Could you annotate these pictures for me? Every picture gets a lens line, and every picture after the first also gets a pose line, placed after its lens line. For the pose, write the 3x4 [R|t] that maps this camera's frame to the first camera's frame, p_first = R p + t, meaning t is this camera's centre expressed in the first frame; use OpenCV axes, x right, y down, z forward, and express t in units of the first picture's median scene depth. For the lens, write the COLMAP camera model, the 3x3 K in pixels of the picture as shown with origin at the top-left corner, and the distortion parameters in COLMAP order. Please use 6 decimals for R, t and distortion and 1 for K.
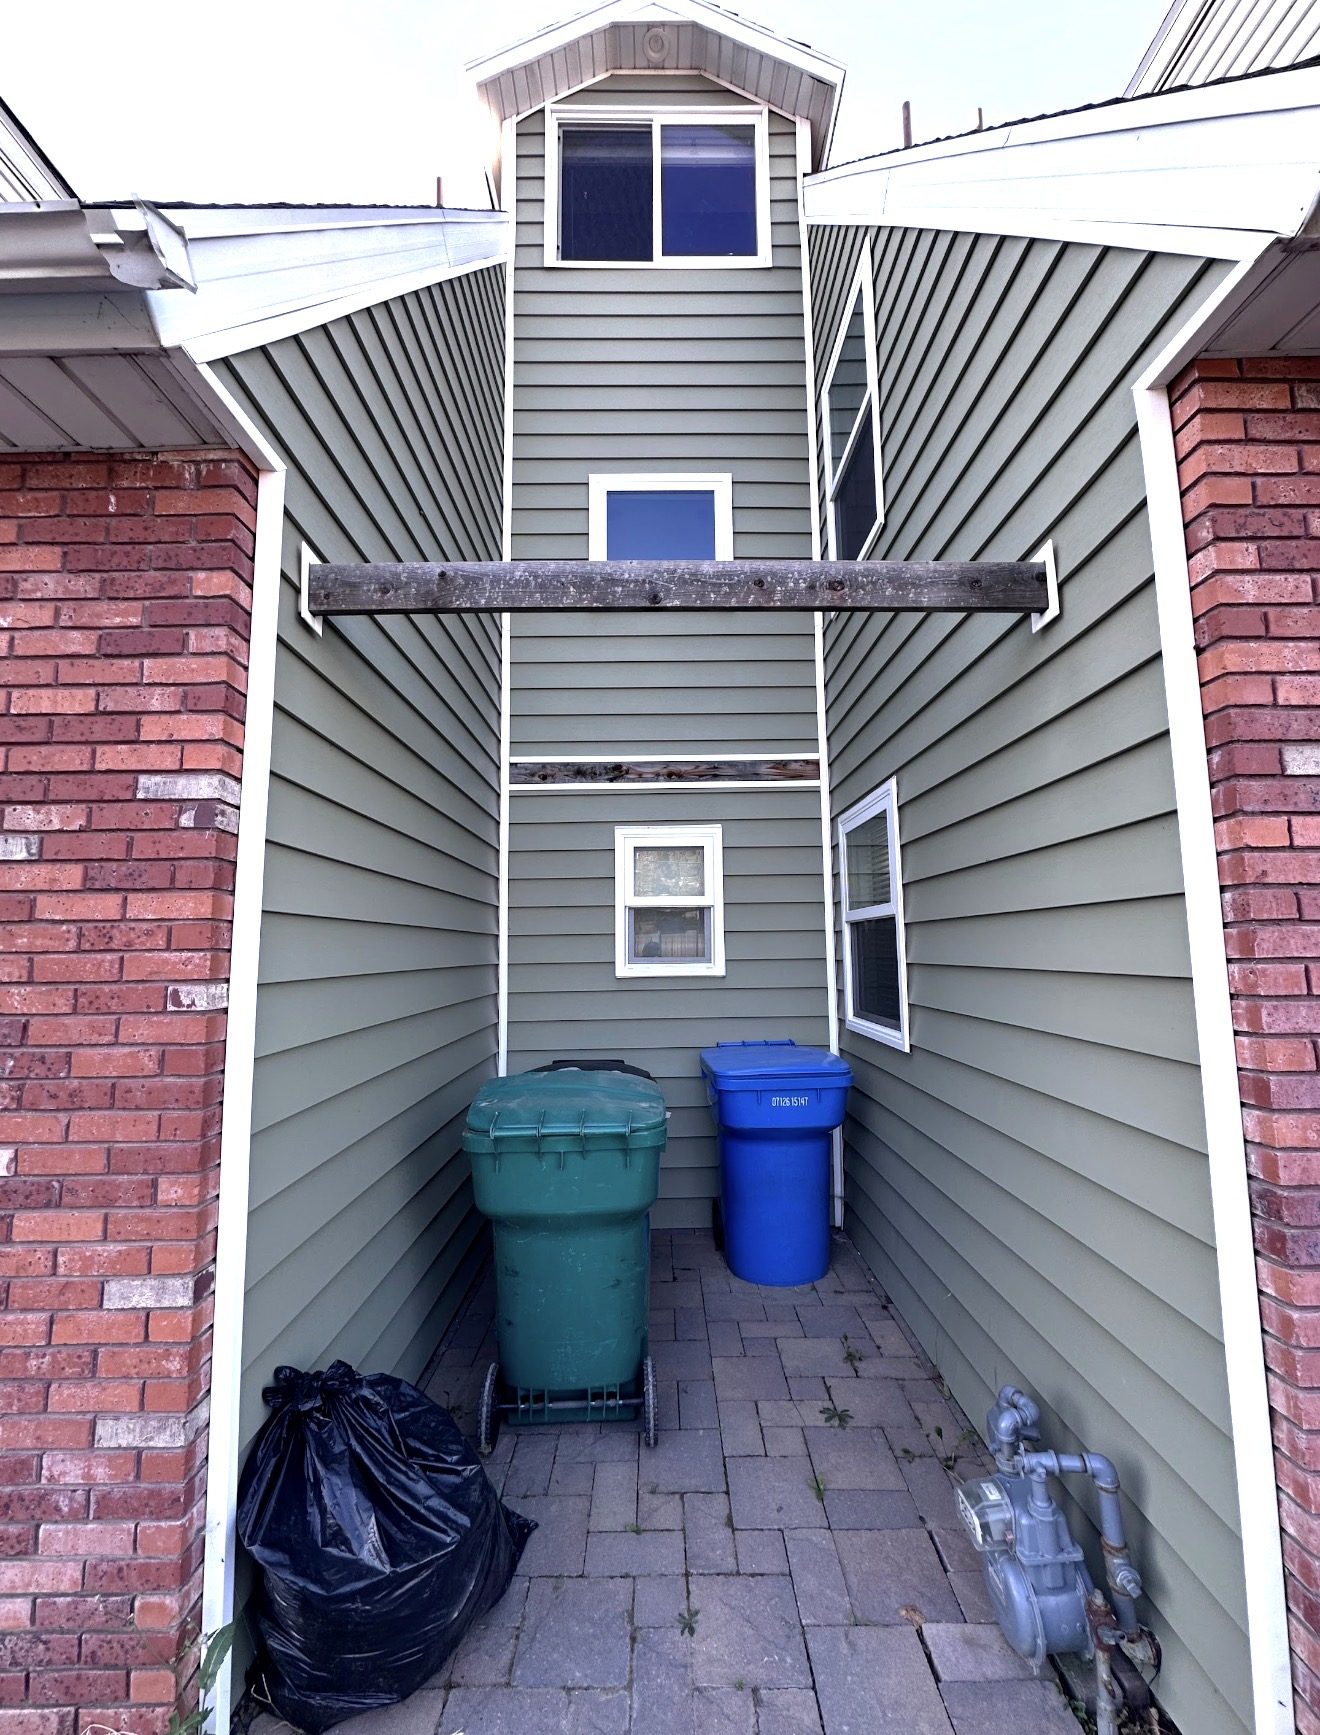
lens RADIAL K [[710.3, 0, 660.9], [0, 710.3, 875.0], [0, 0, 1]] dist [-0.003775, 0.000064]
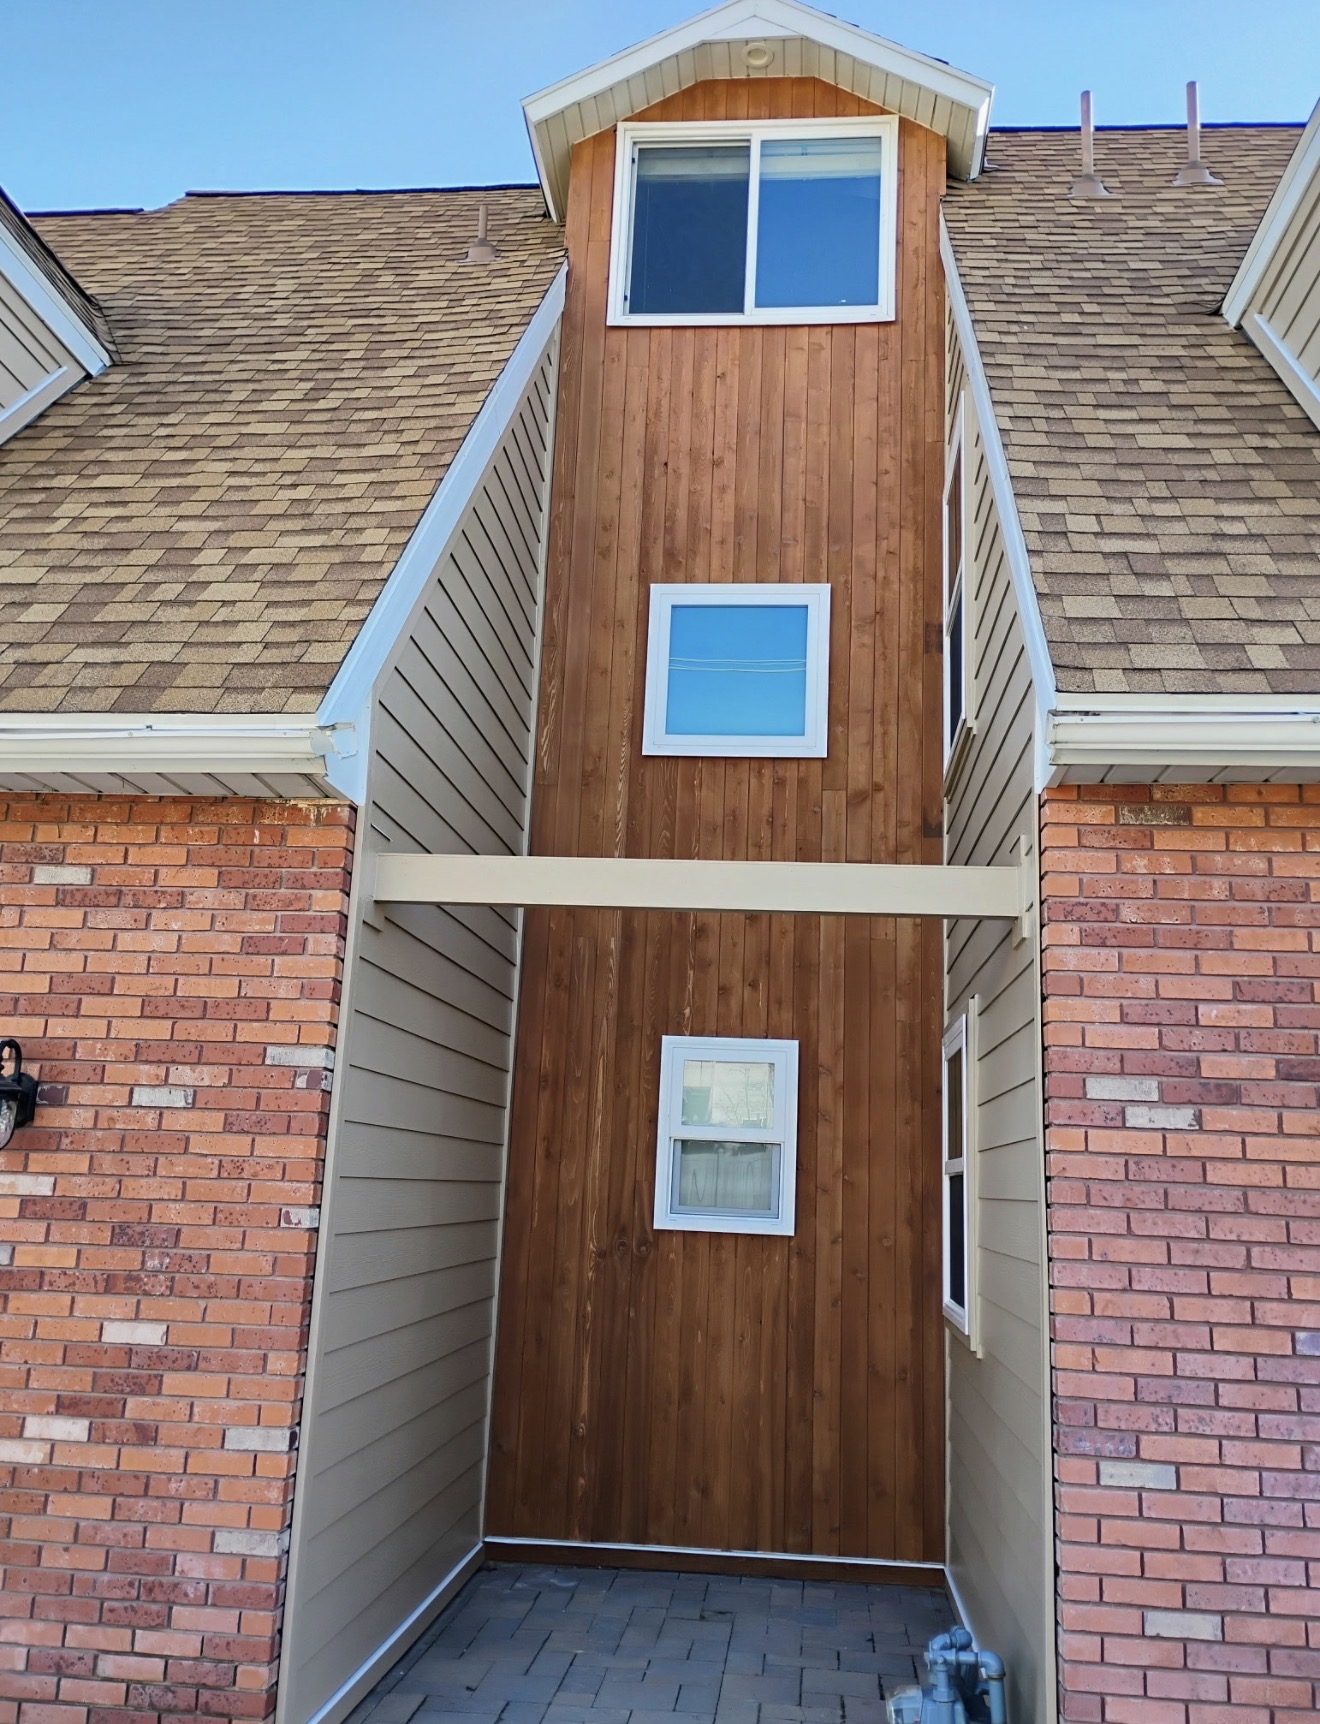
lens RADIAL K [[1473.3, 0, 665.5], [0, 1473.3, 855.5], [0, 0, 1]] dist [0.038759, -0.010288]
pose [[0.993323, 0.029558, -0.111512, 0.323955], [-0.042356, 0.992554, -0.114205, -0.218524], [0.107306, 0.118166, 0.987179, -1.783565]]
